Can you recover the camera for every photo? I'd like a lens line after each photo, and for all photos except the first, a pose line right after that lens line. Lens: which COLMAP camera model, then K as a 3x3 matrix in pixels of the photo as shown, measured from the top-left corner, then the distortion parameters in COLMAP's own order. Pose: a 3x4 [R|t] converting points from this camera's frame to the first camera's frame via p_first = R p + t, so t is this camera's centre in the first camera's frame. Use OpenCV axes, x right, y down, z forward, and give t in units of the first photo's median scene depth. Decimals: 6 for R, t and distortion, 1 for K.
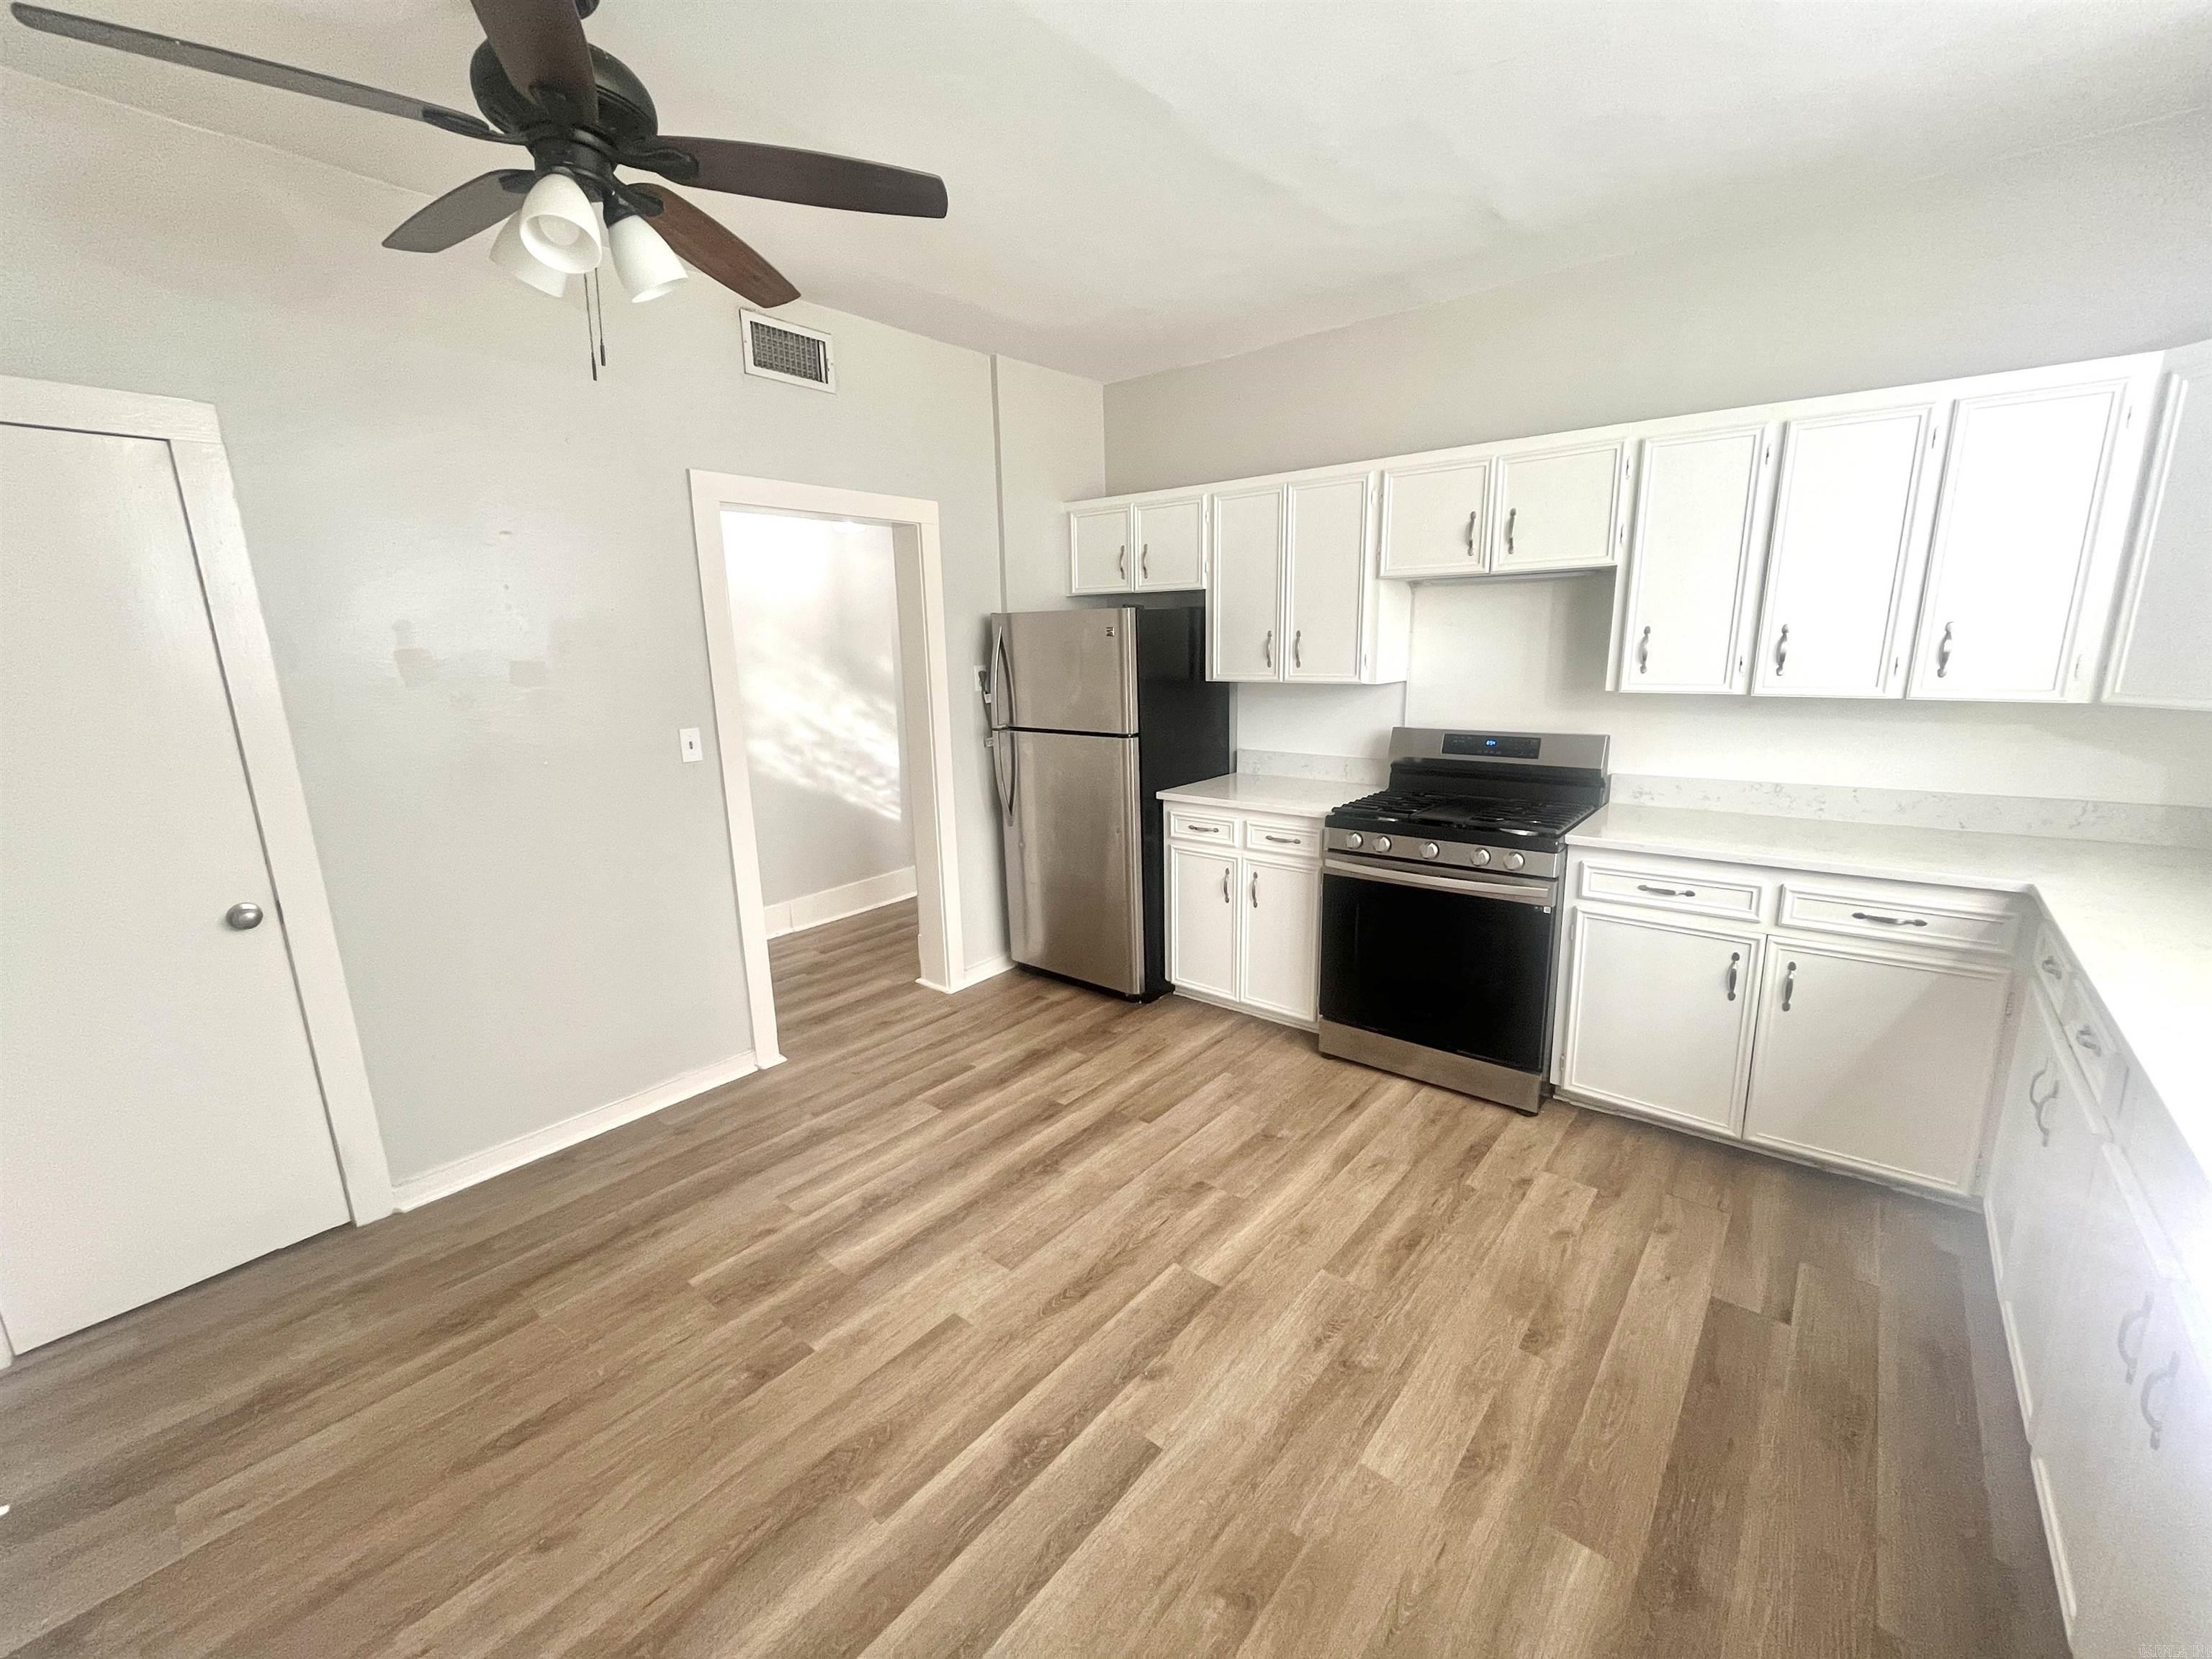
lens RADIAL K [[901.9, 0, 1105.6], [0, 901.9, 837.9], [0, 0, 1]] dist [-0.000681, -0.000590]
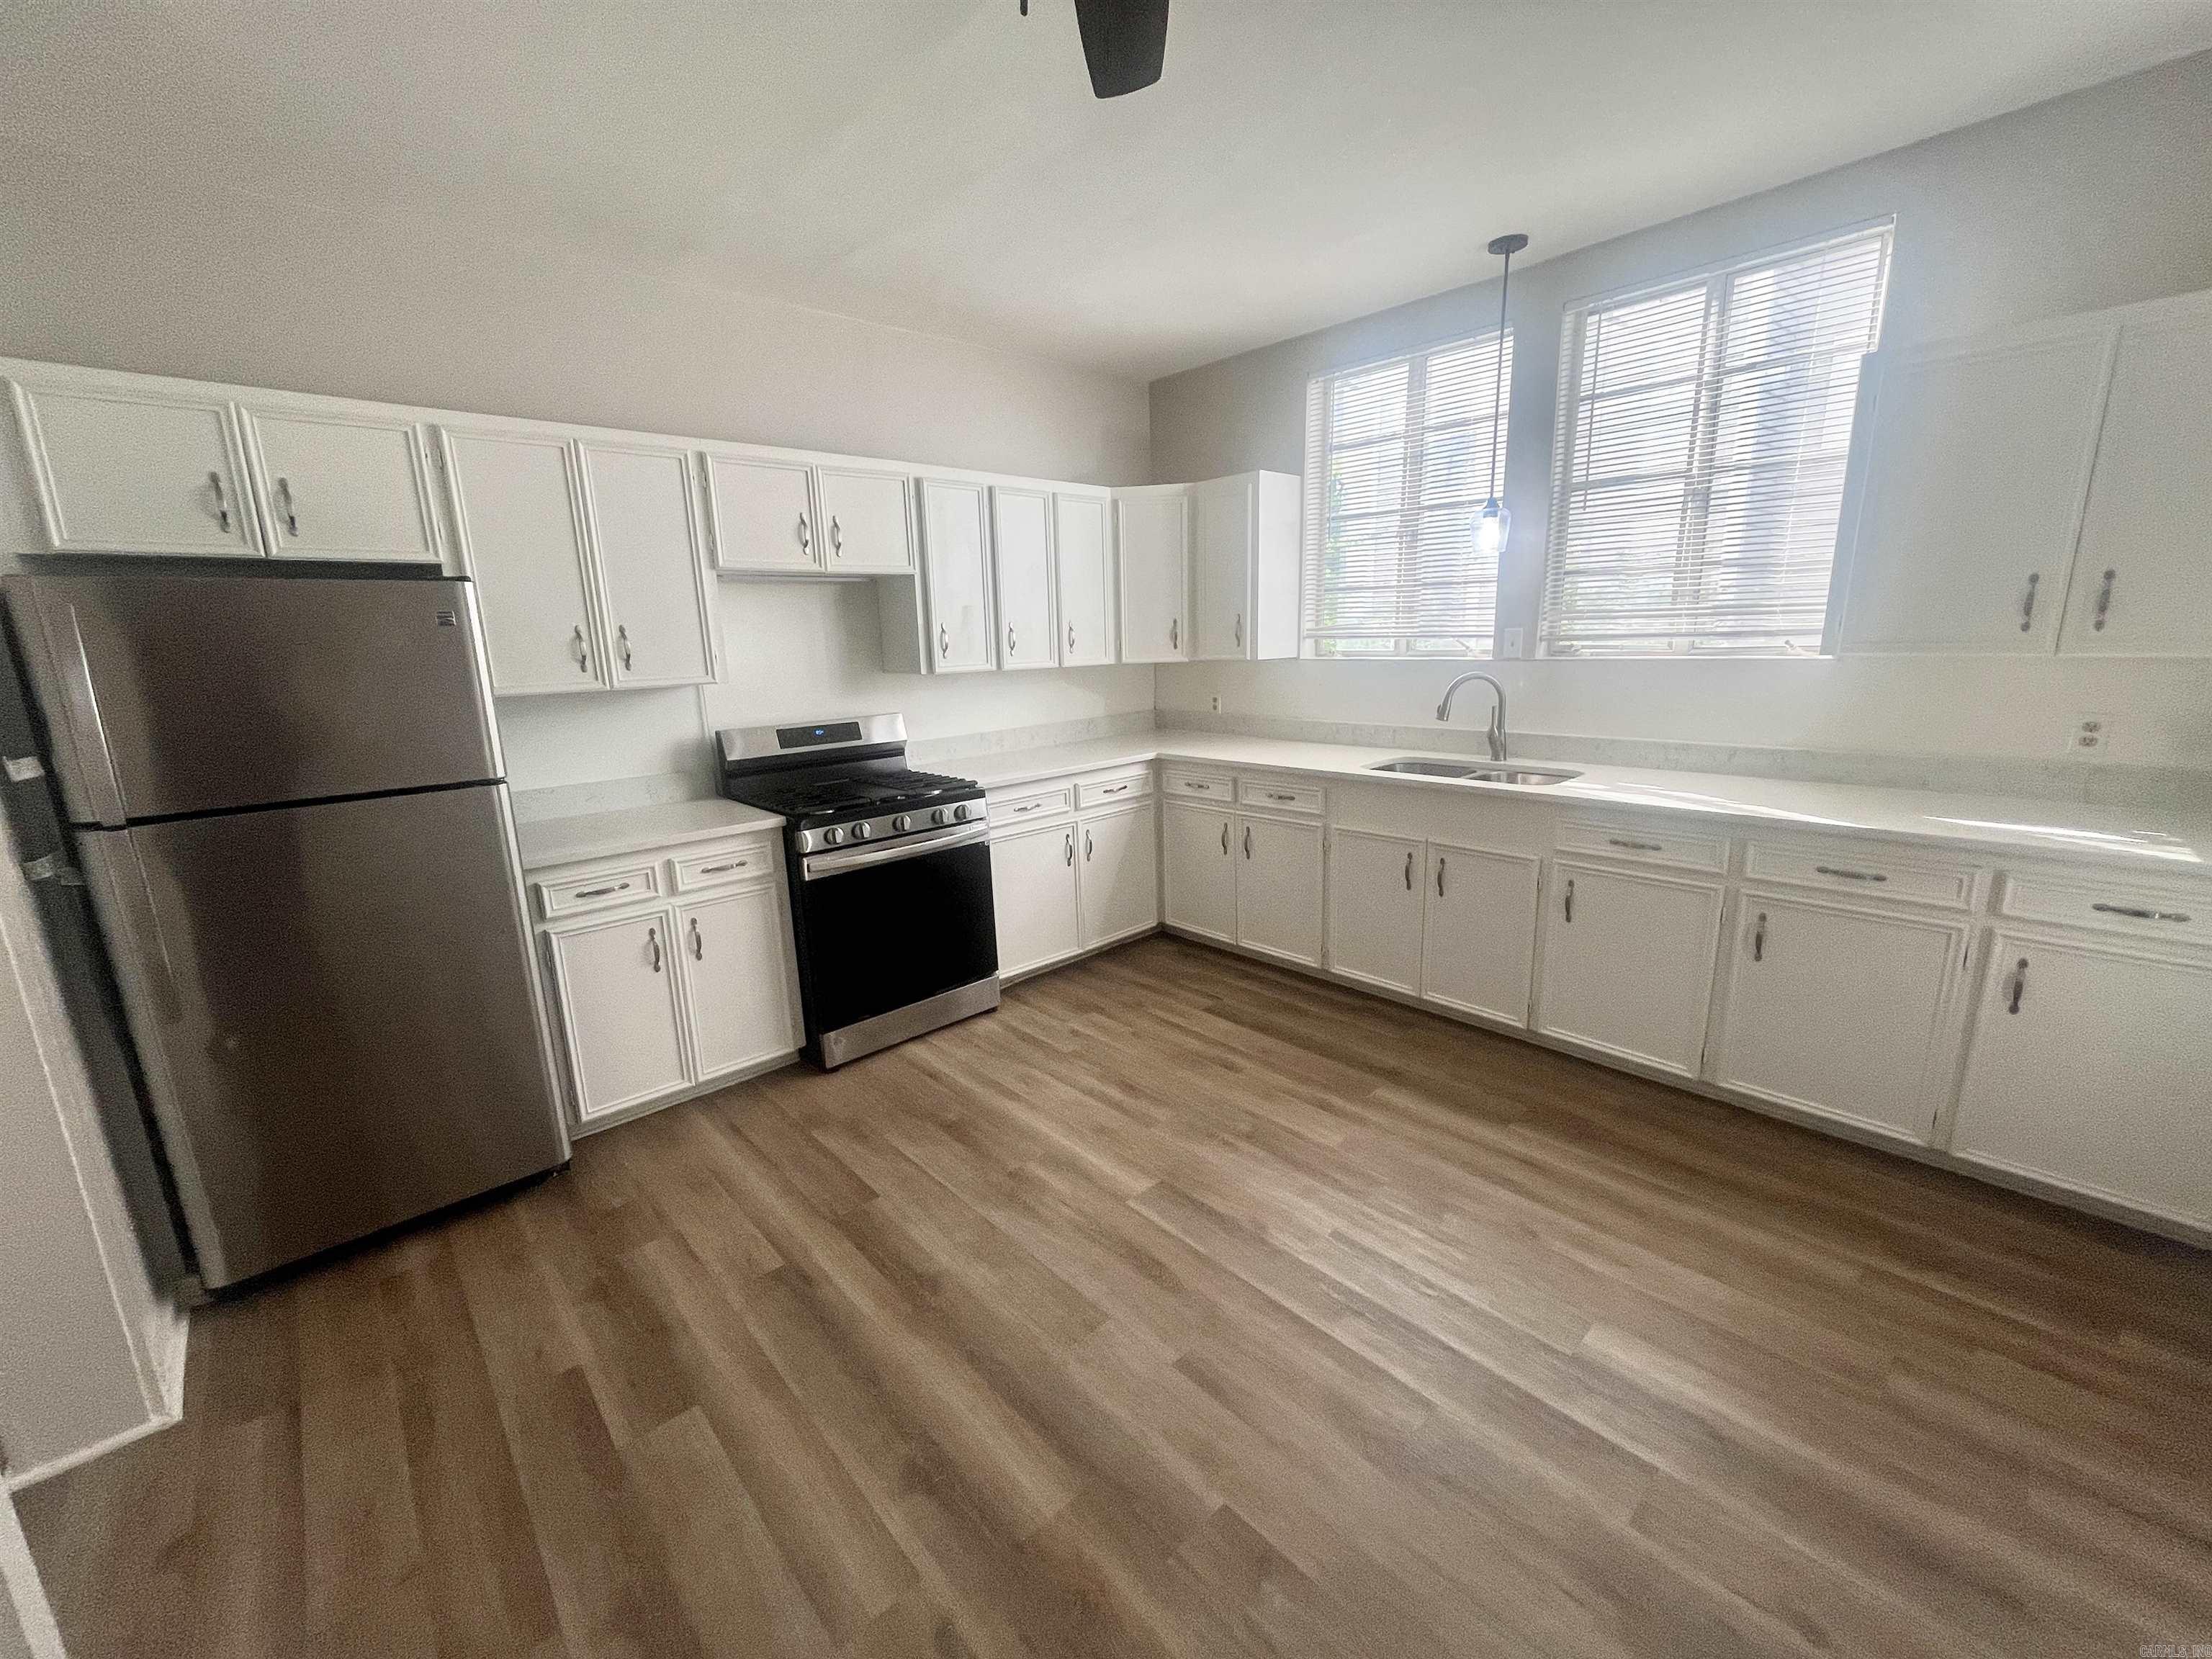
lens RADIAL K [[901.9, 0, 1110.1], [0, 901.9, 823.9], [0, 0, 1]] dist [-0.000681, -0.000590]
pose [[0.129166, -0.194499, 0.972361, -0.665656], [0.234696, 0.958712, 0.160592, -0.101891], [-0.963449, 0.207466, 0.169481, 0.565496]]
